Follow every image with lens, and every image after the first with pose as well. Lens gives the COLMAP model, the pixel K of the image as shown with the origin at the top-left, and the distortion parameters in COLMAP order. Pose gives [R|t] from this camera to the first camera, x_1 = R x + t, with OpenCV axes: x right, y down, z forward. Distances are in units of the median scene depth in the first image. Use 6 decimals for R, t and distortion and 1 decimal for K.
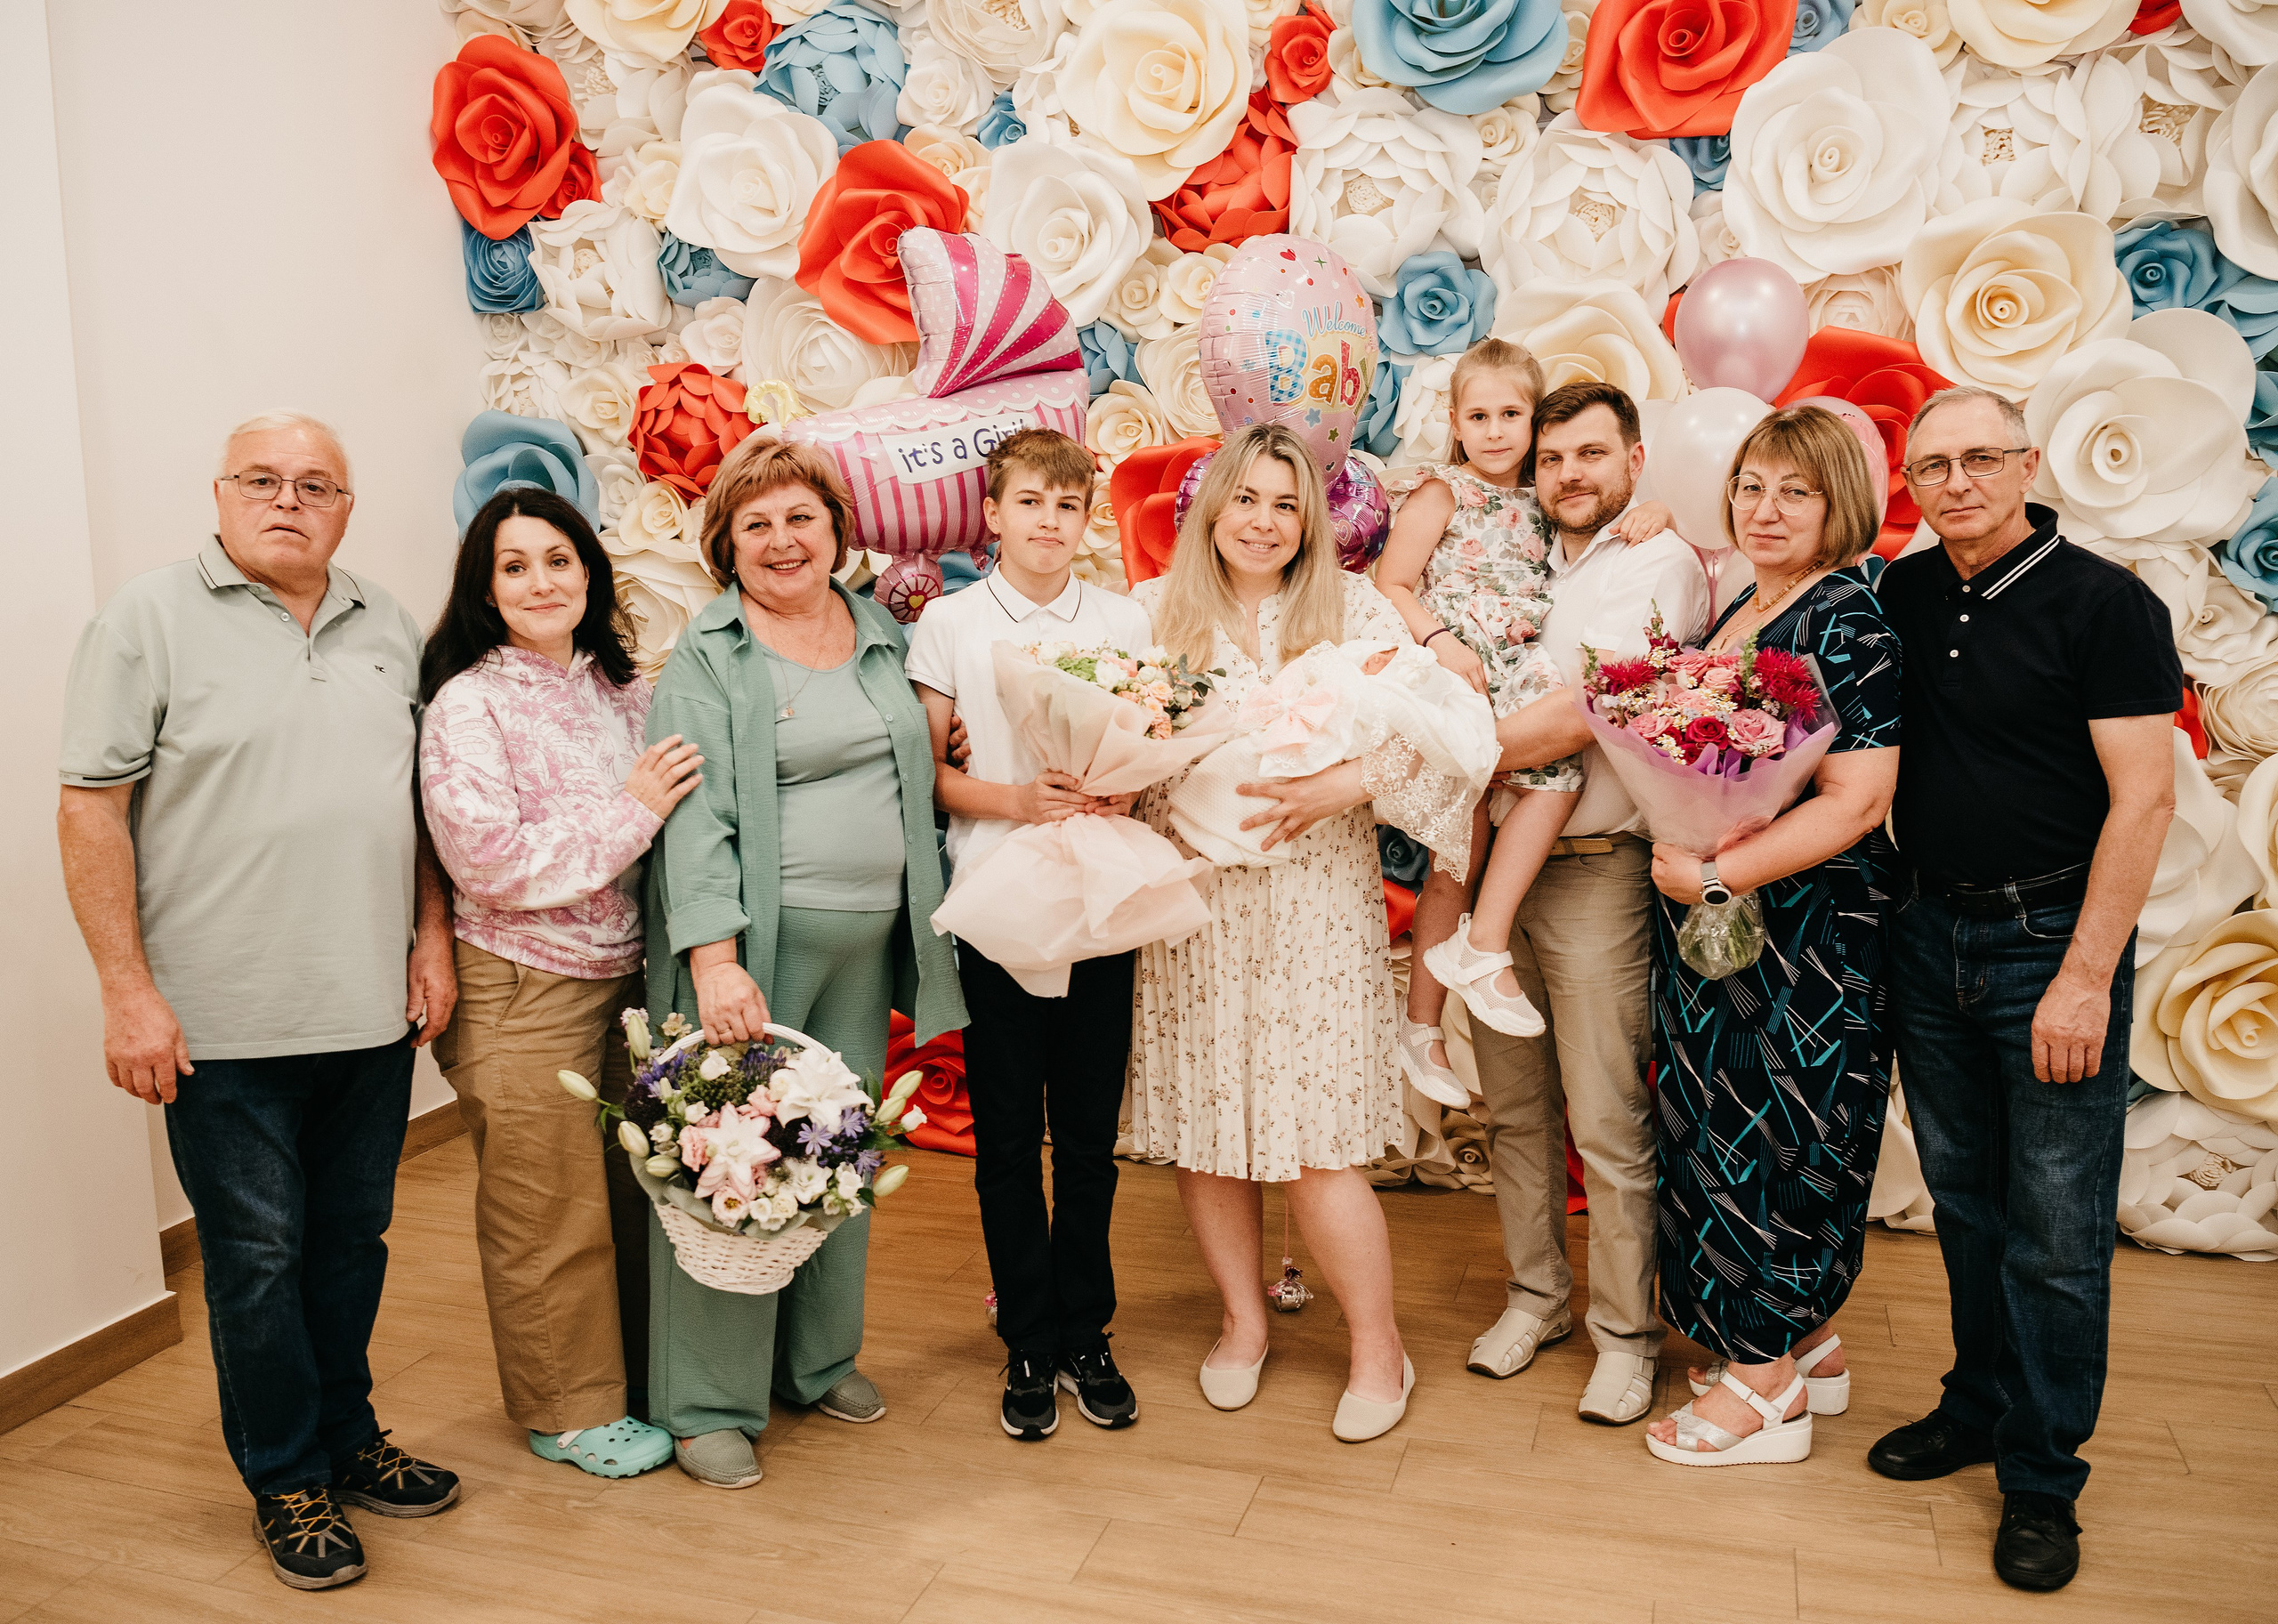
lens RADIAL K [[1964.6, 0, 1062.9], [0, 1964.6, 847.7], [0, 0, 1]] dist [-0.057936, 0.020097]
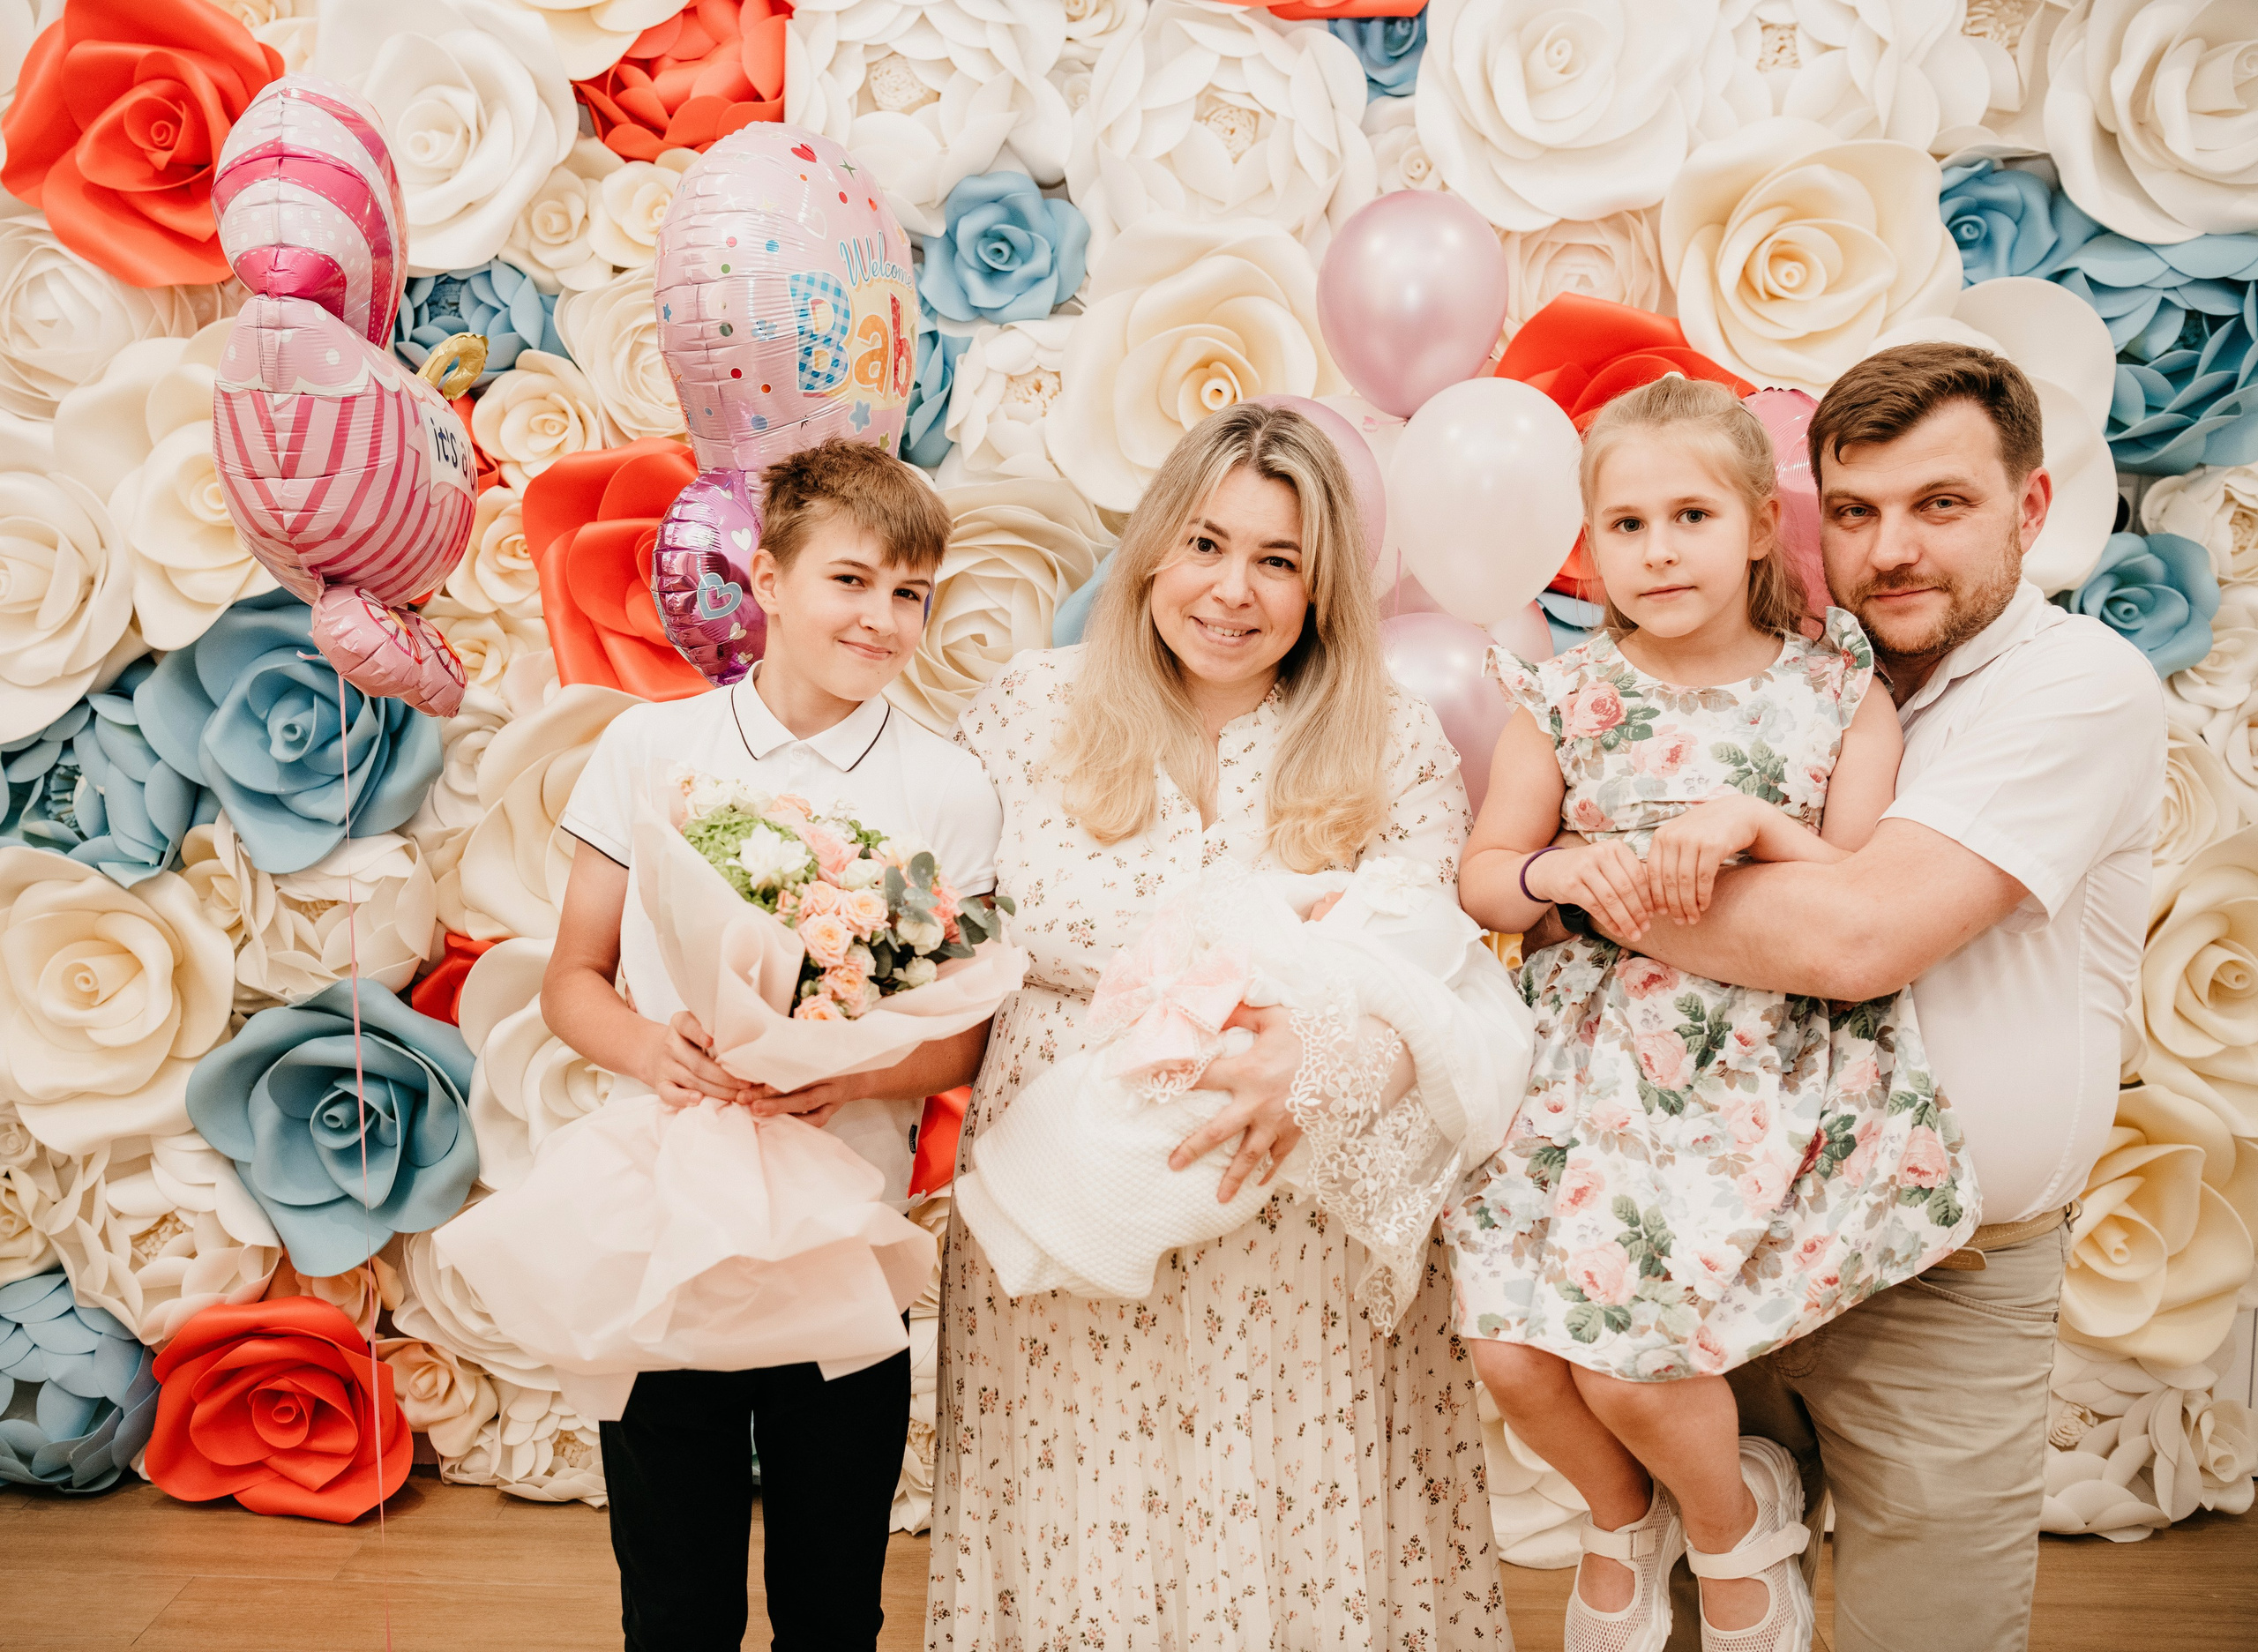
lens RADIAL K [[2141.4, 0, 1022.4], [0, 2141.4, 814.5], [0, 0, 1]] dist [-0.035332, 0.038536]
pose [[0.966045, -0.033446, 0.256199, -0.001038], [0.038655, 0.999135, -0.015320, -0.067242], [-0.255465, 0.024703, 0.966503, 0.274694]]
